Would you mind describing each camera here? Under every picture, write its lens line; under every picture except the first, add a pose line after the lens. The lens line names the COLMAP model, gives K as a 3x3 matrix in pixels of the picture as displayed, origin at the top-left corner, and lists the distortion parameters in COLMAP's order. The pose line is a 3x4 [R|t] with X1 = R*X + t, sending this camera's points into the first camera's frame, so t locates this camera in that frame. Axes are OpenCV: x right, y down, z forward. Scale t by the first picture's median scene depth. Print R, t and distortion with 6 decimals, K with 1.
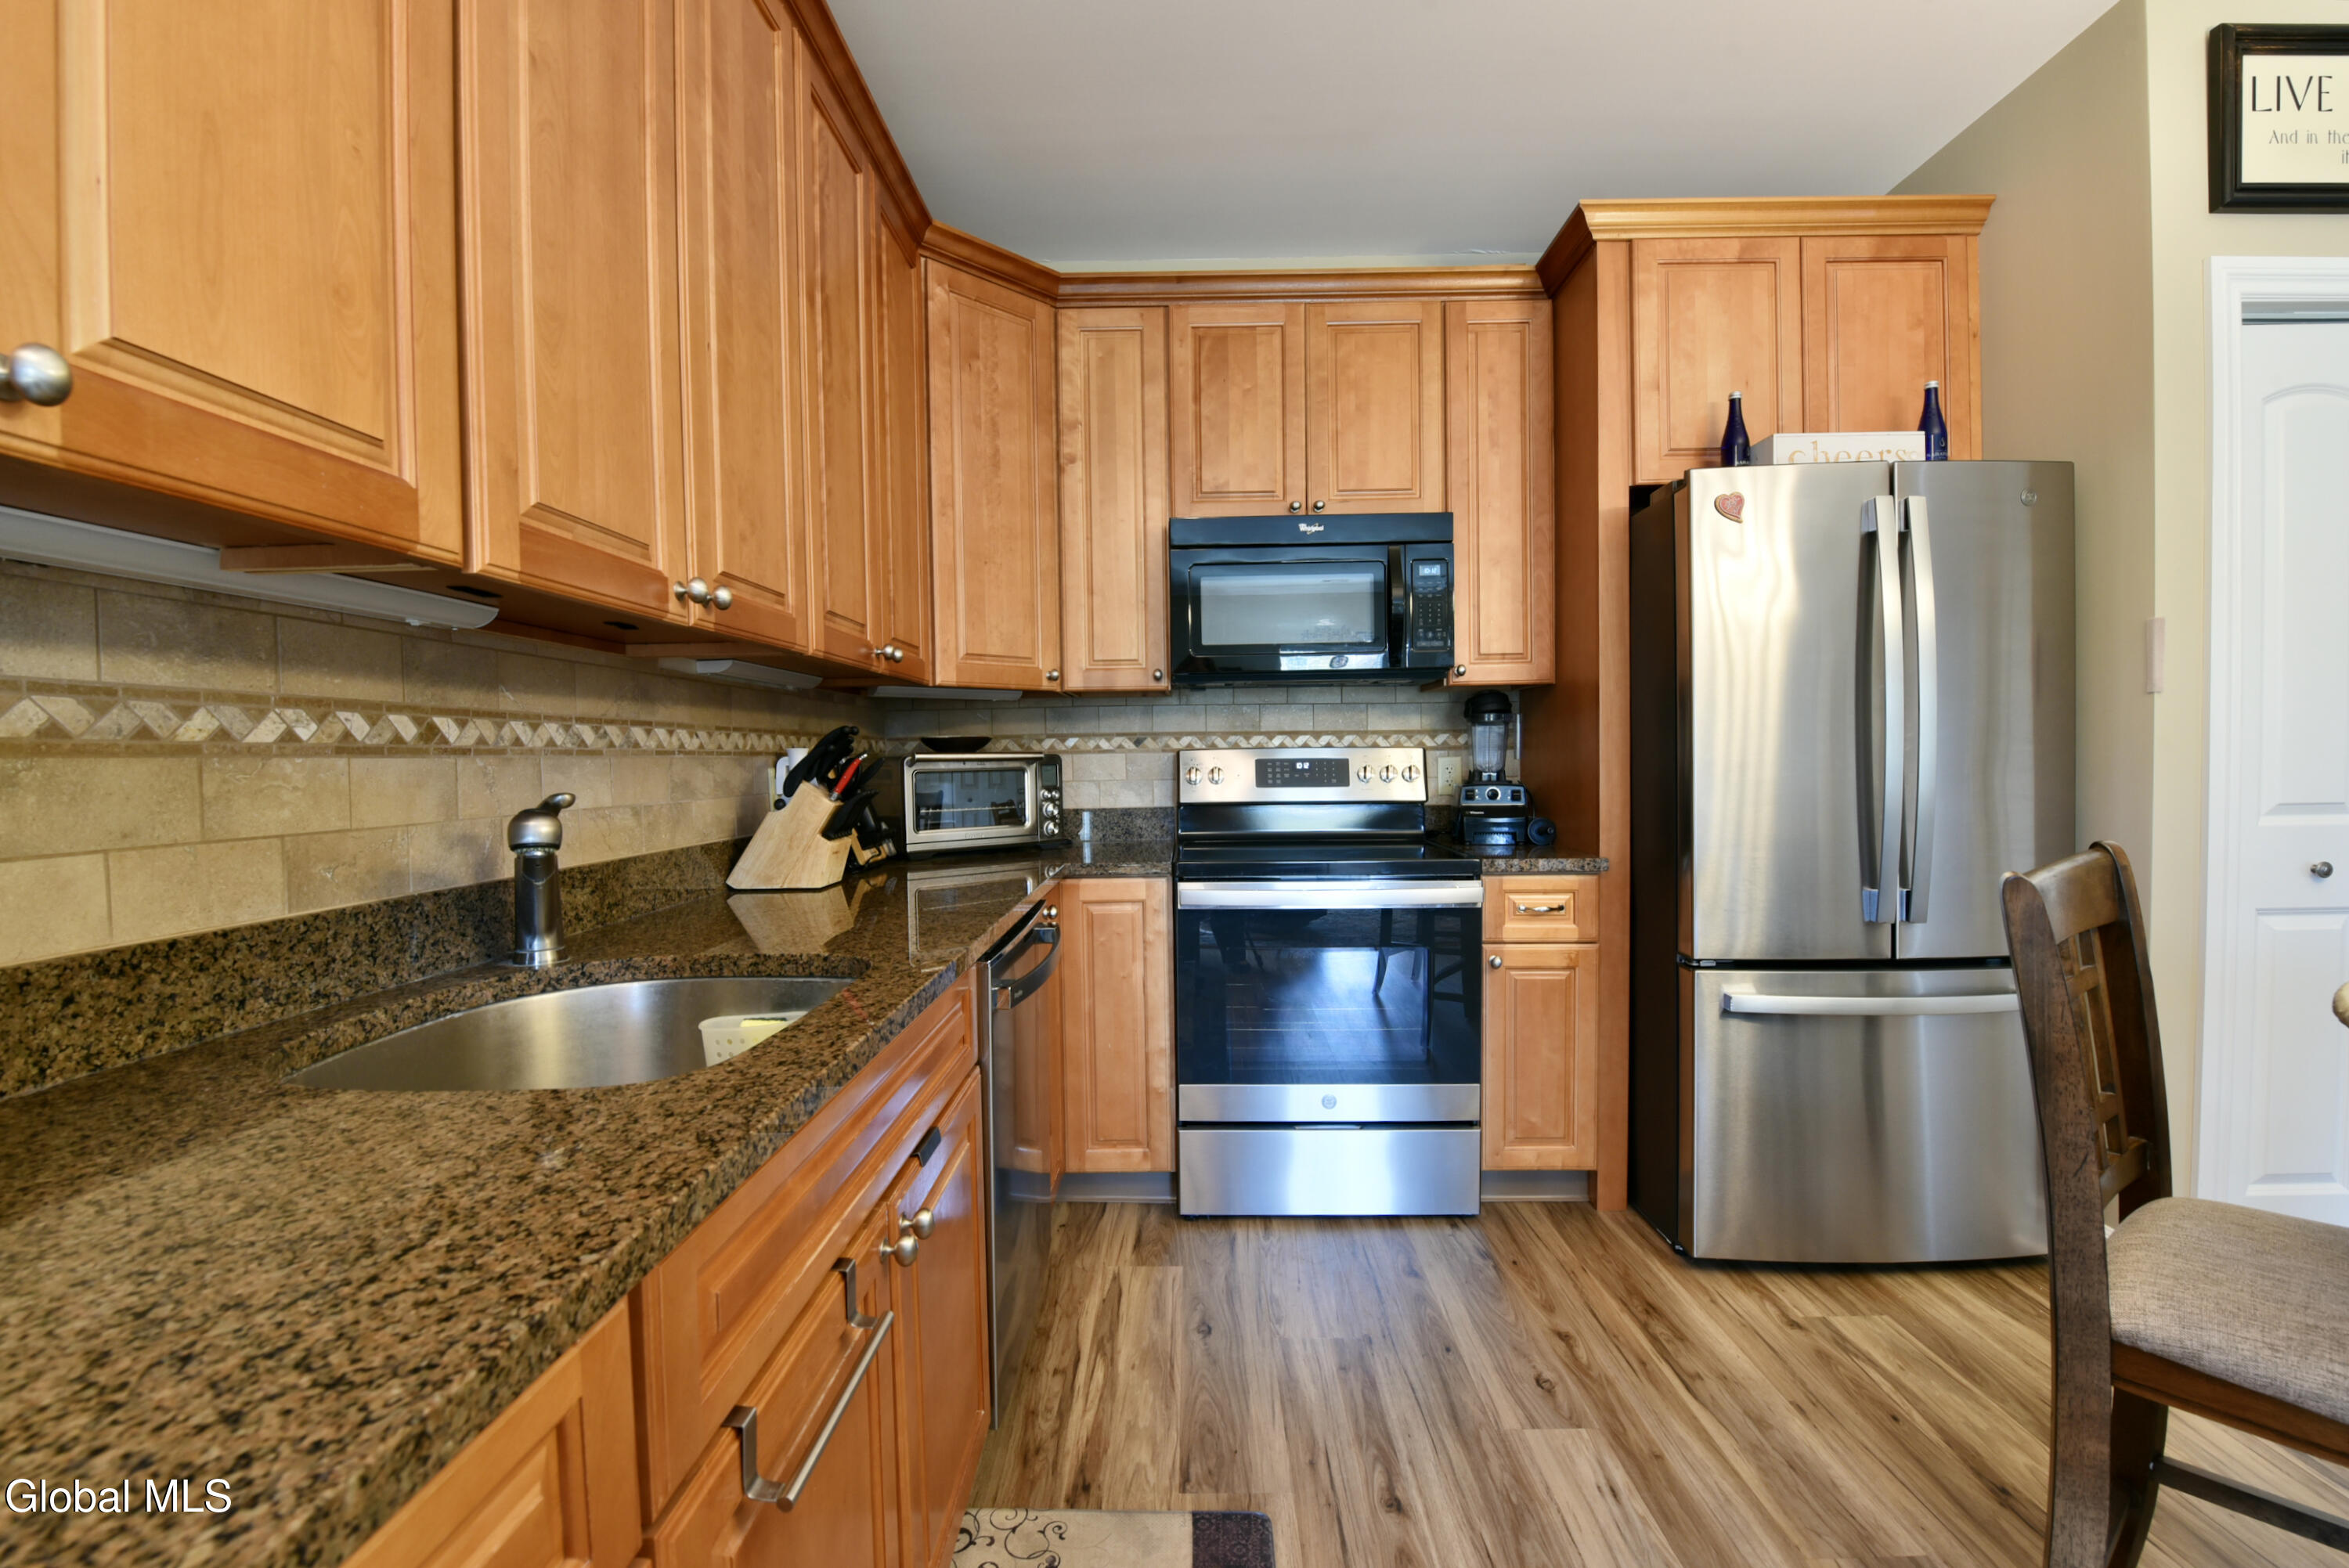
lens RADIAL K [[952.7, 0, 1184.1], [0, 952.7, 777.8], [0, 0, 1]] dist [-0.017209, -0.001821]
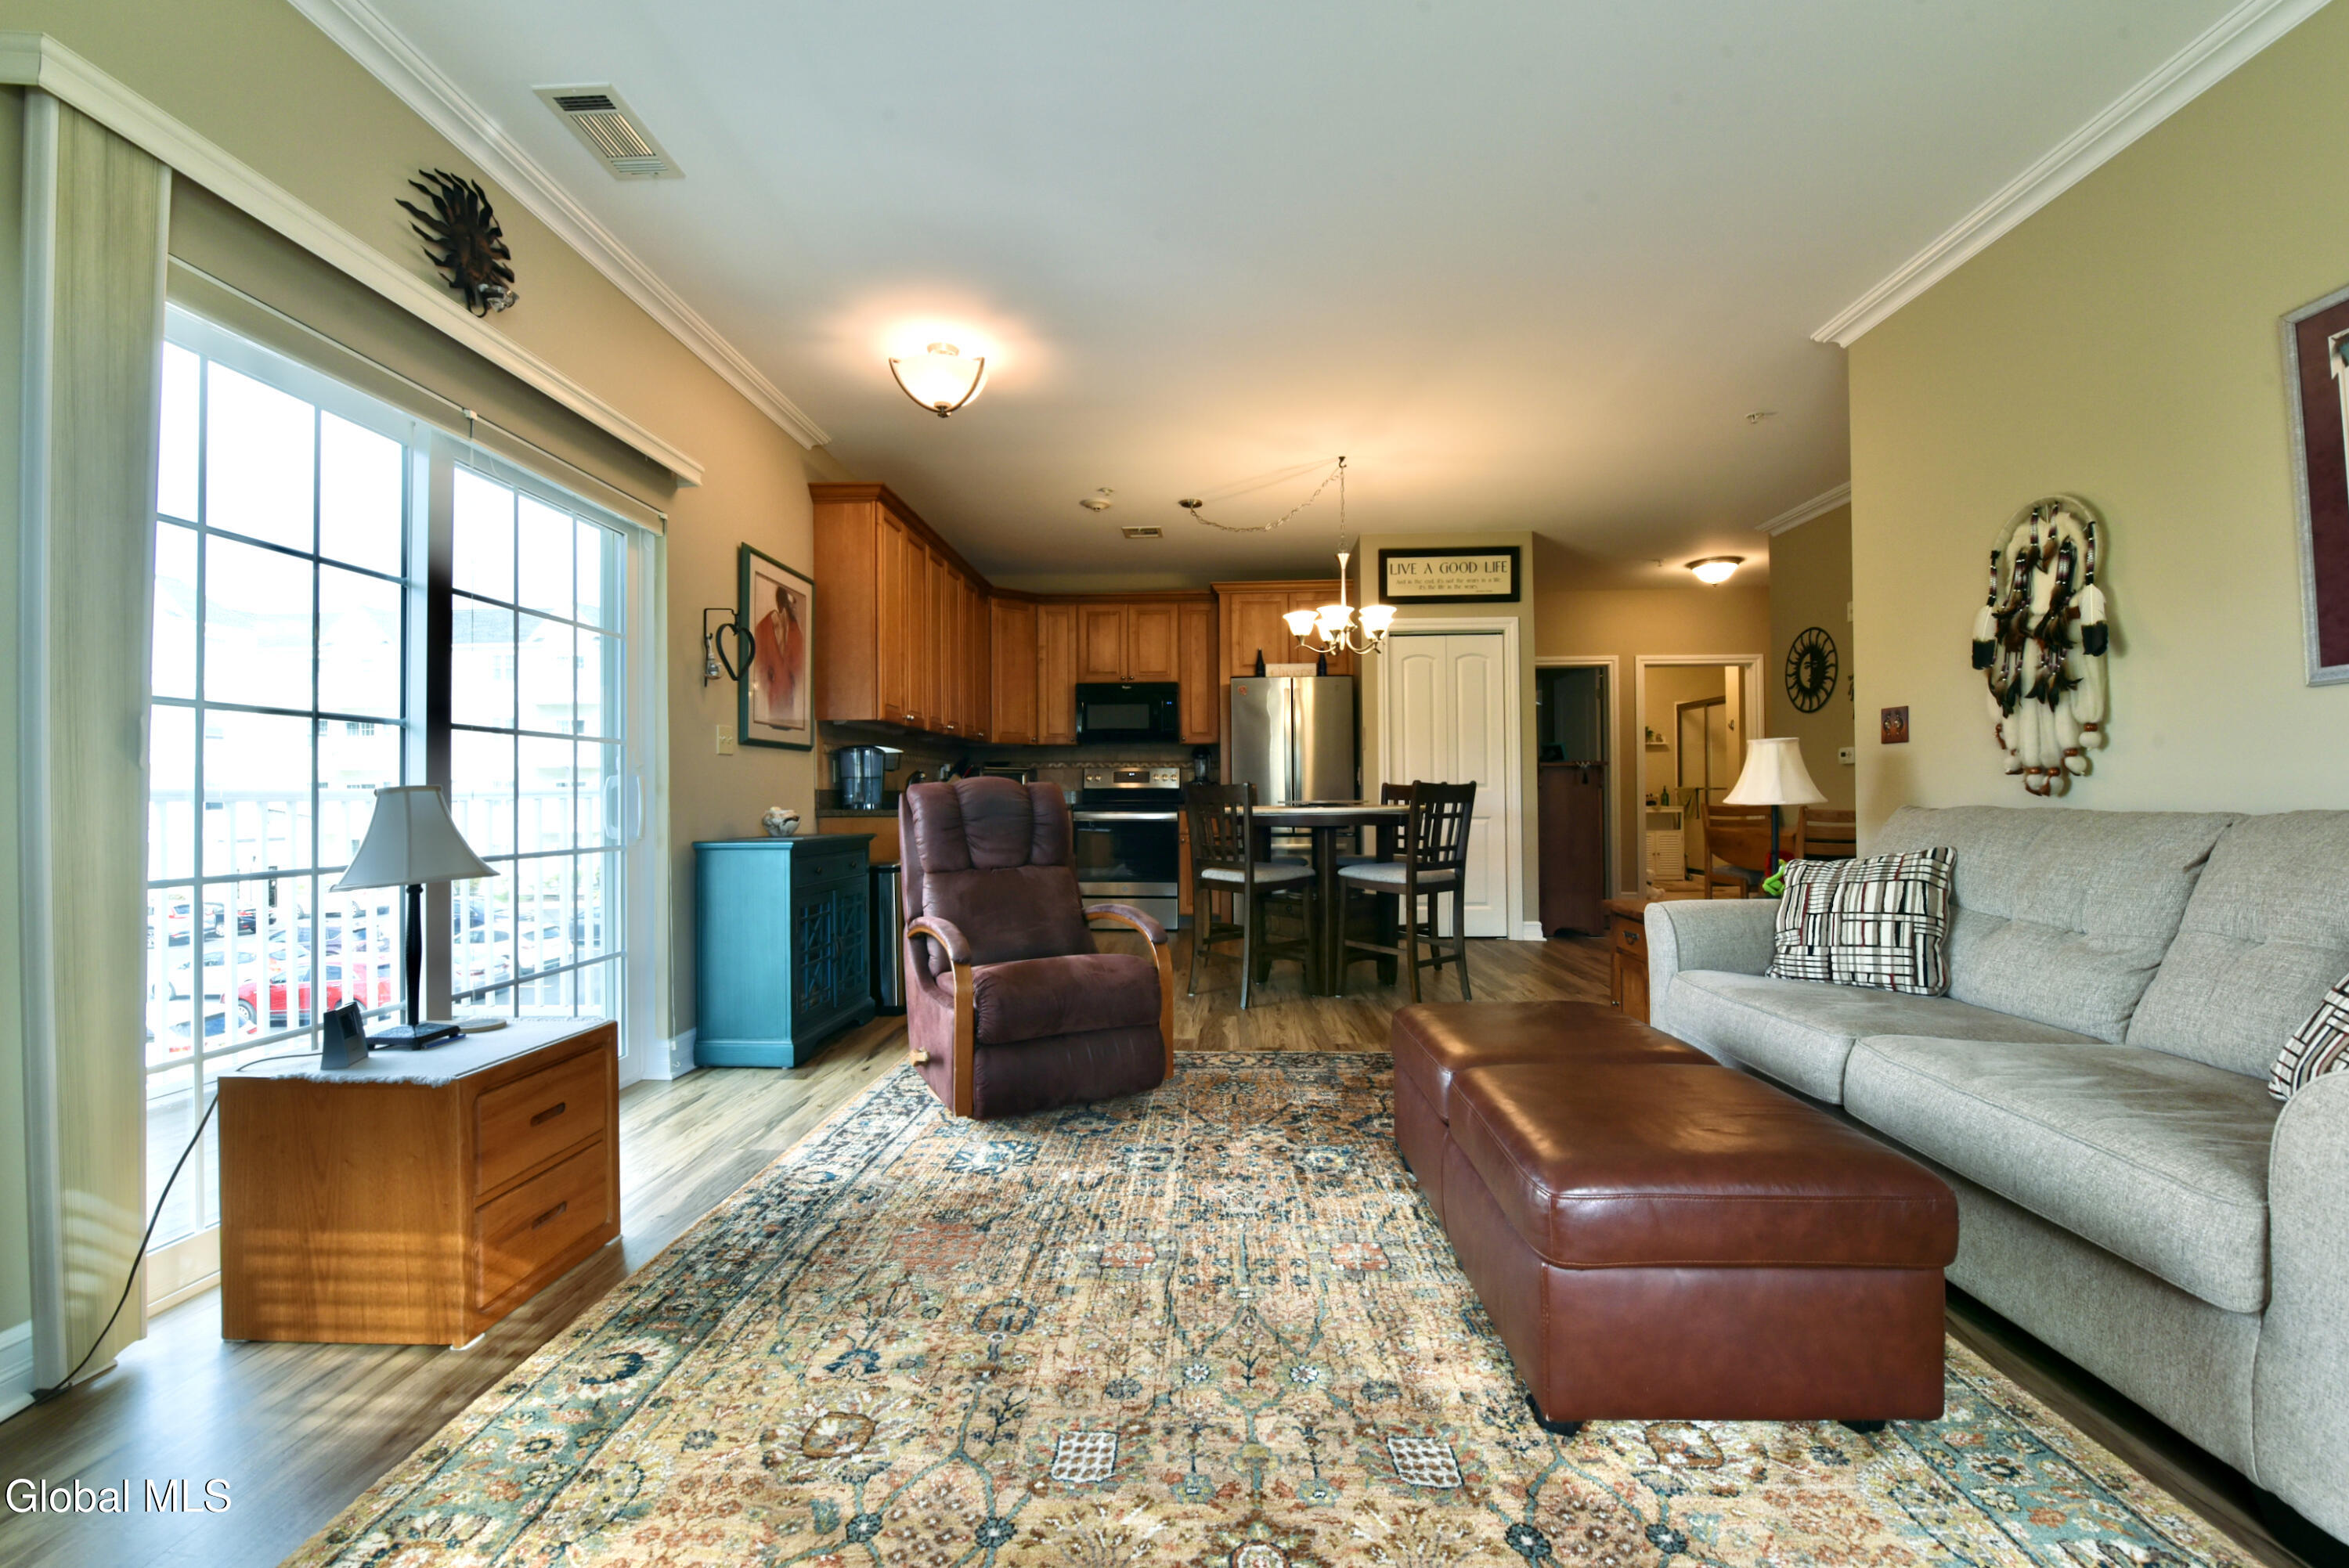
lens RADIAL K [[952.7, 0, 1154.8], [0, 952.7, 794.0], [0, 0, 1]] dist [-0.017209, -0.001821]
pose [[0.998817, 0.011159, -0.047324, 0.374552], [-0.012315, 0.999631, -0.024194, 0.120149], [0.047037, 0.024748, 0.998587, -1.876271]]
